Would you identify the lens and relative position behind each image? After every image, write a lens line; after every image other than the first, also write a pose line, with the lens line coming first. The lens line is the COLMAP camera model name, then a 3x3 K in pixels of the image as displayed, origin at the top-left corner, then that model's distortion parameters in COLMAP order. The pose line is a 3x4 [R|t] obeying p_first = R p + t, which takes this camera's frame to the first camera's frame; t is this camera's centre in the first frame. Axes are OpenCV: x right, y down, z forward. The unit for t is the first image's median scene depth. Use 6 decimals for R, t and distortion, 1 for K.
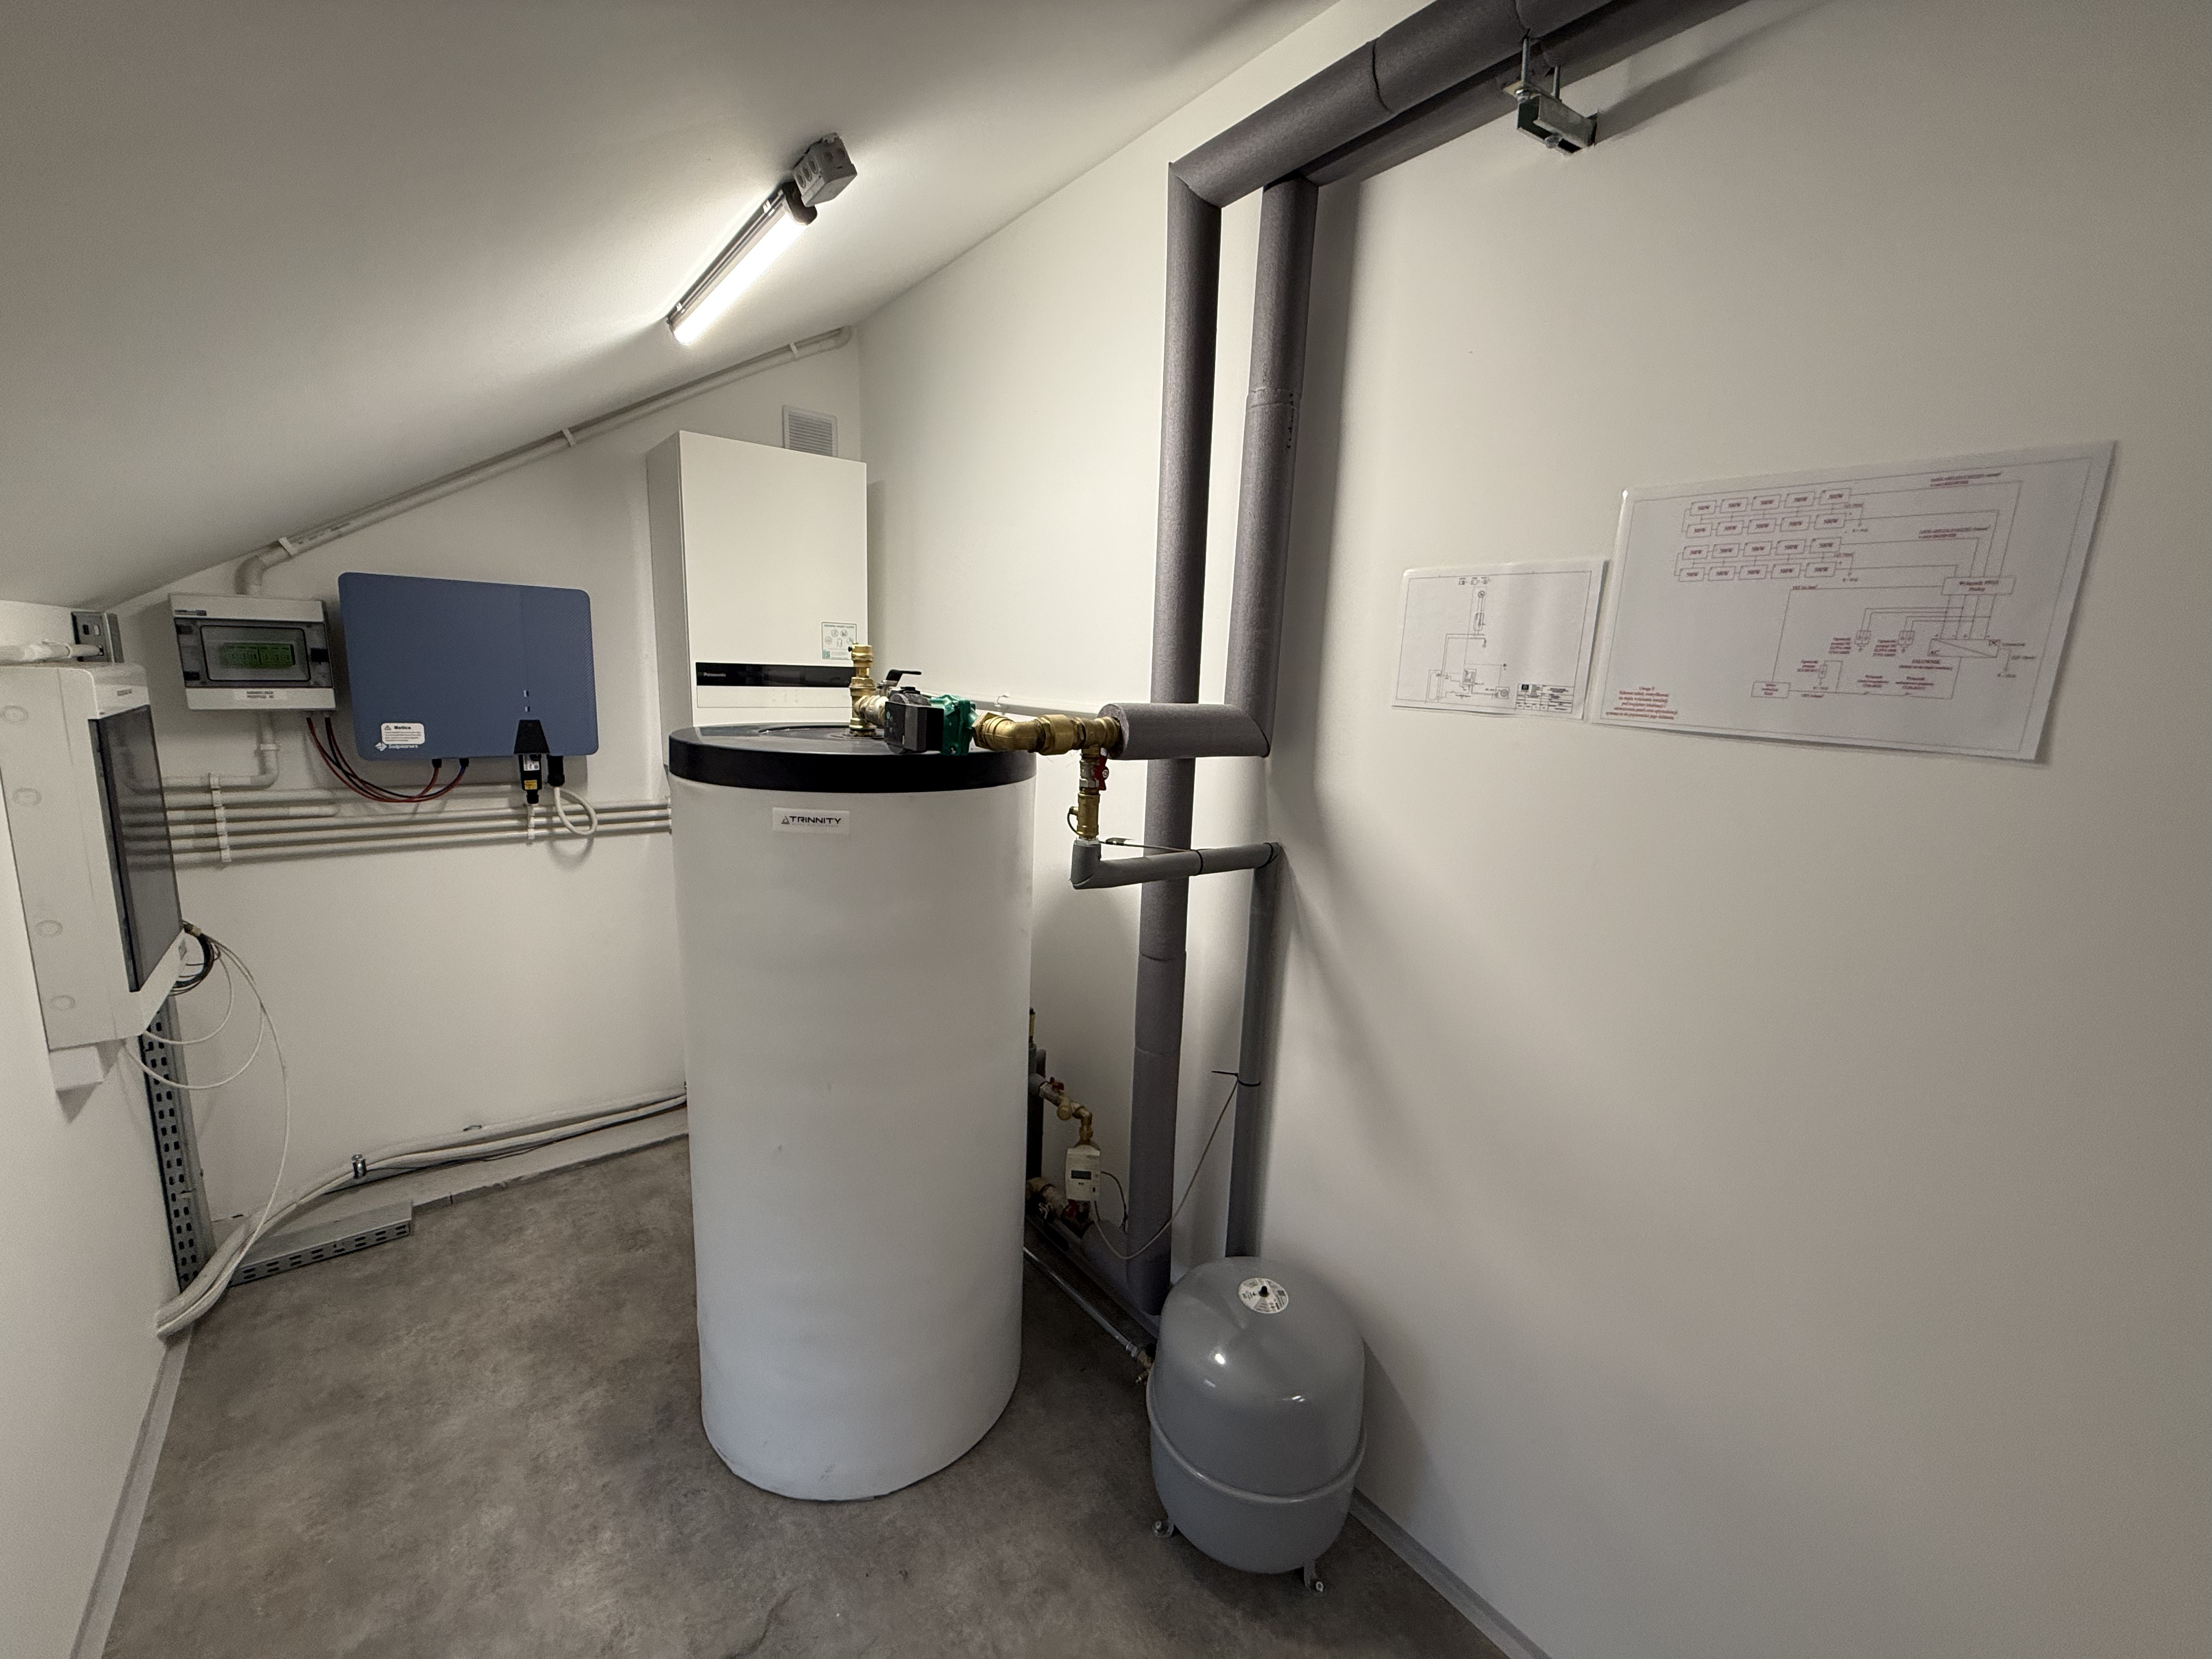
lens RADIAL K [[882.8, 0, 1106.8], [0, 882.8, 834.9], [0, 0, 1]] dist [-0.010067, 0.002891]
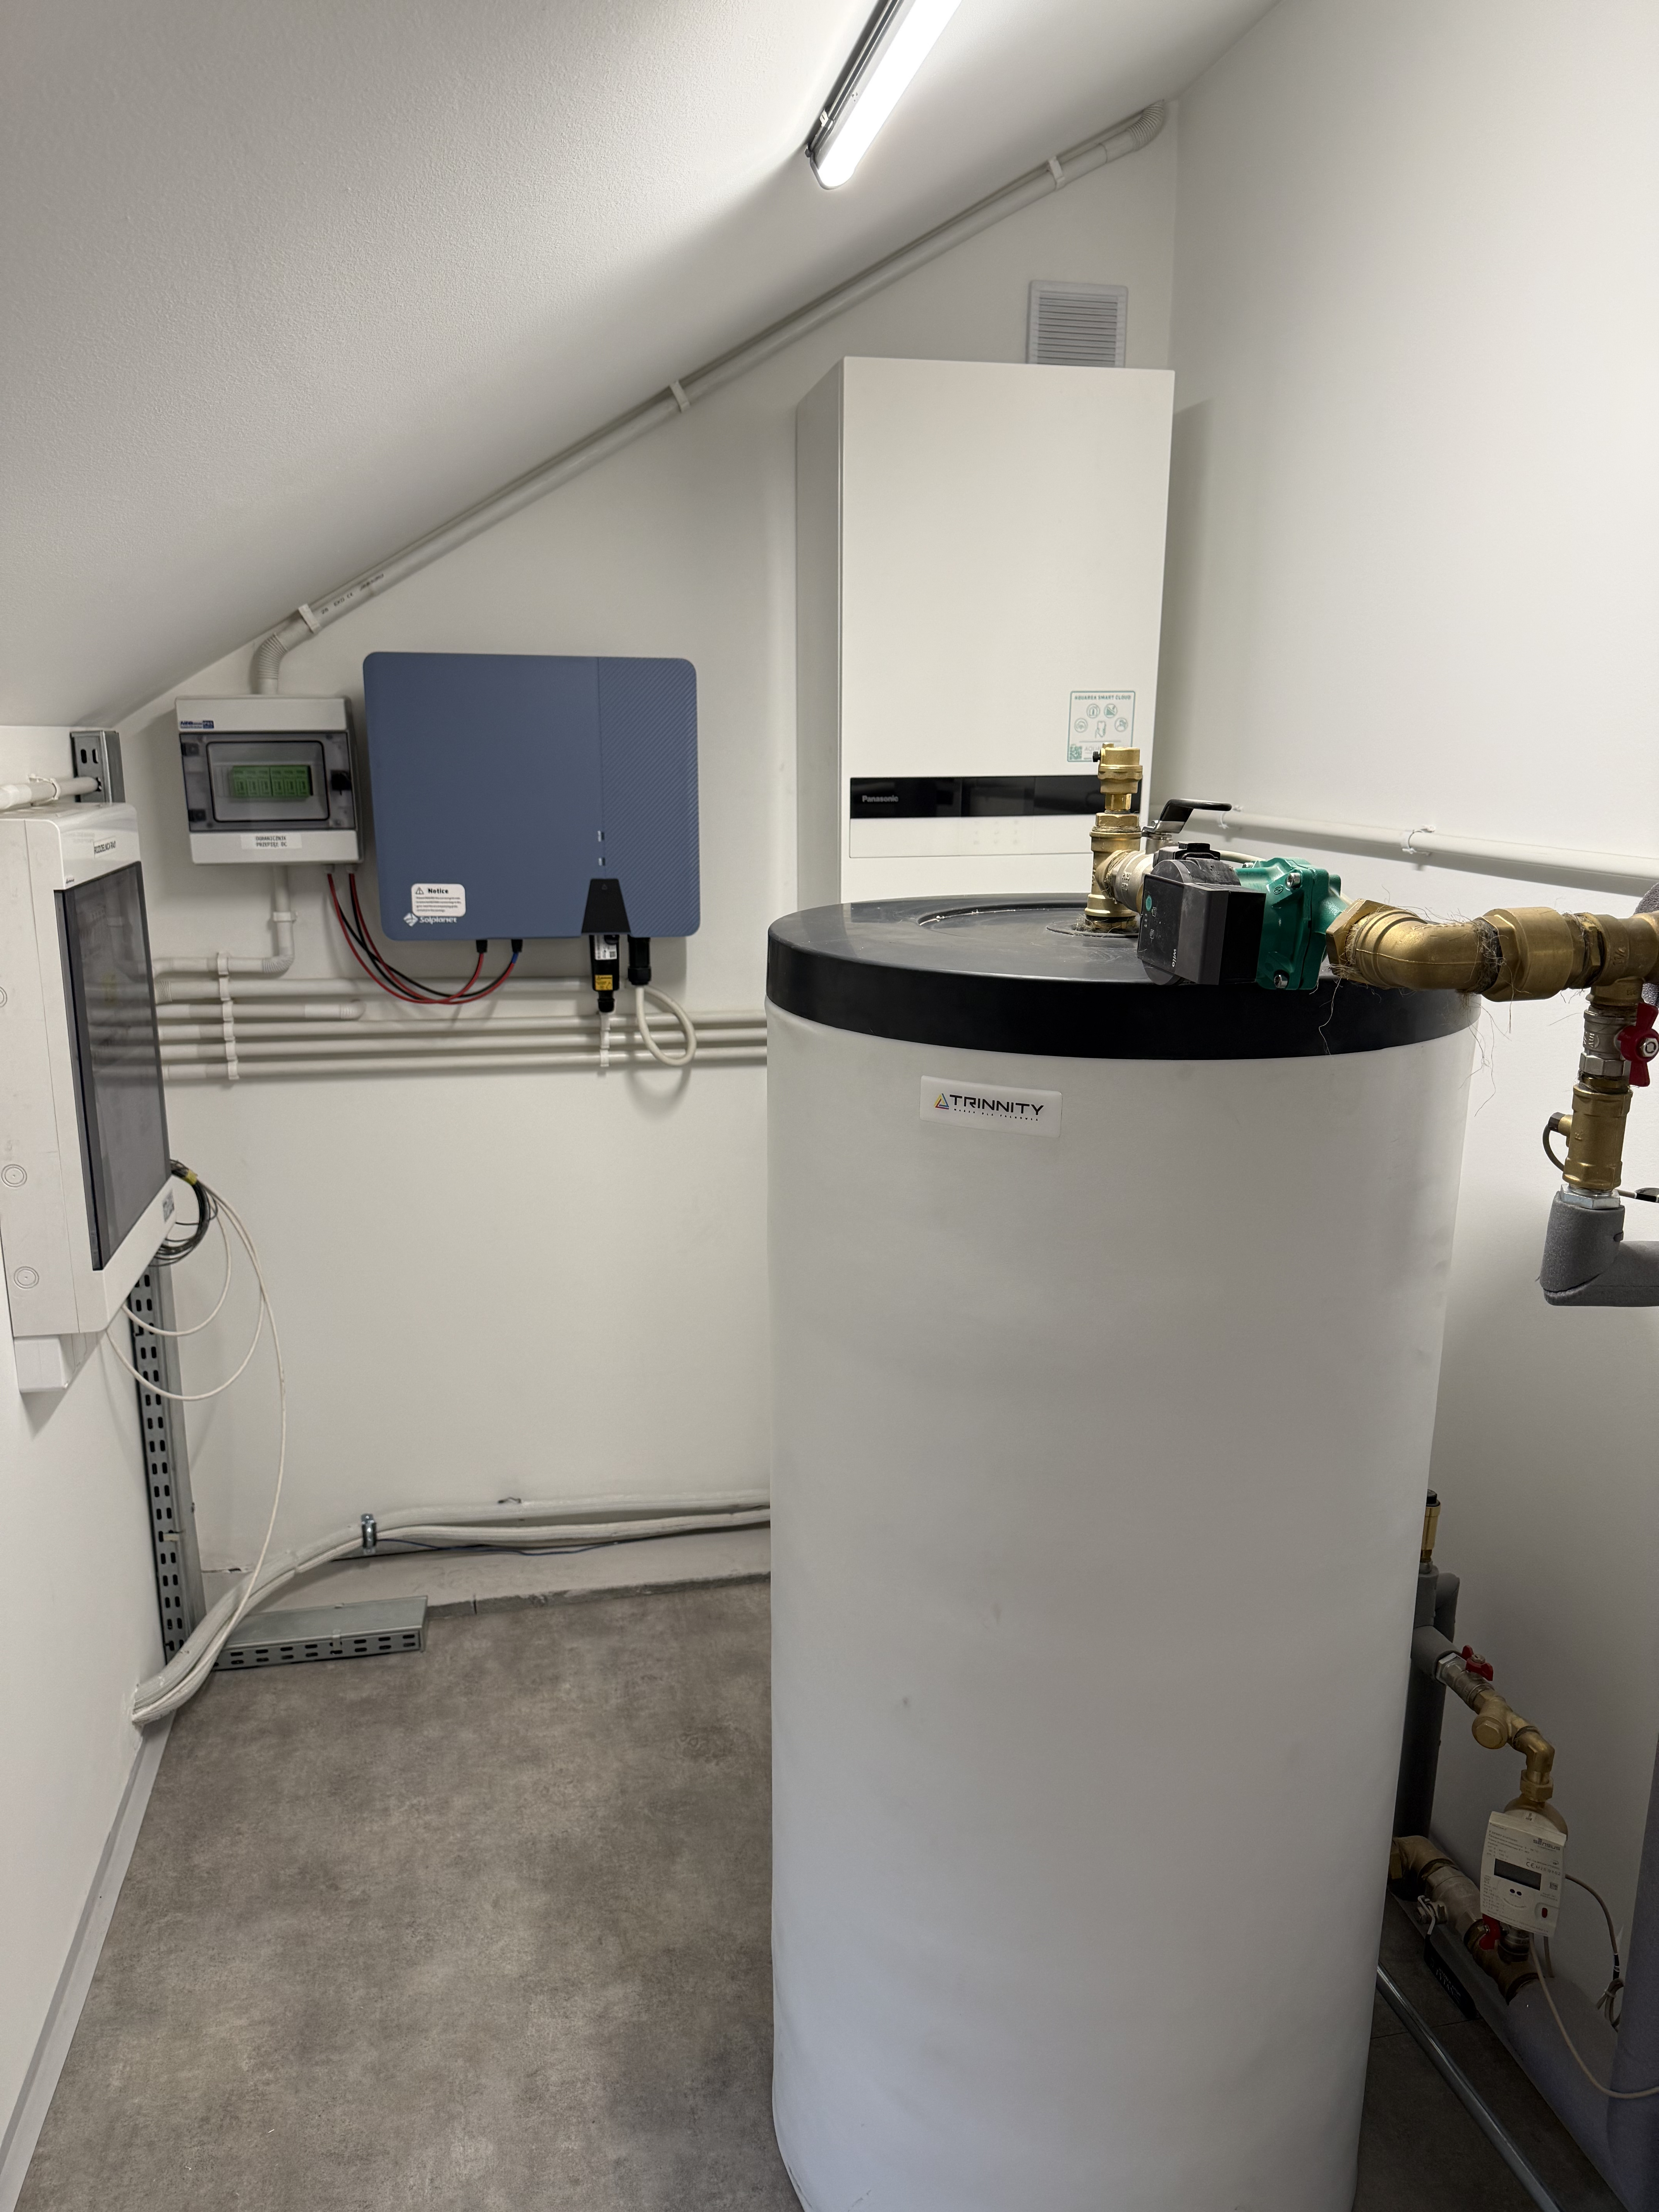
lens RADIAL K [[1542.9, 0, 833.6], [0, 1542.9, 1116.8], [0, 0, 1]] dist [0.083944, -0.125369]
pose [[0.887951, 0.074368, -0.453887, -0.004394], [-0.052847, 0.996802, 0.059938, -0.040526], [0.456893, -0.029236, 0.889041, 0.107782]]
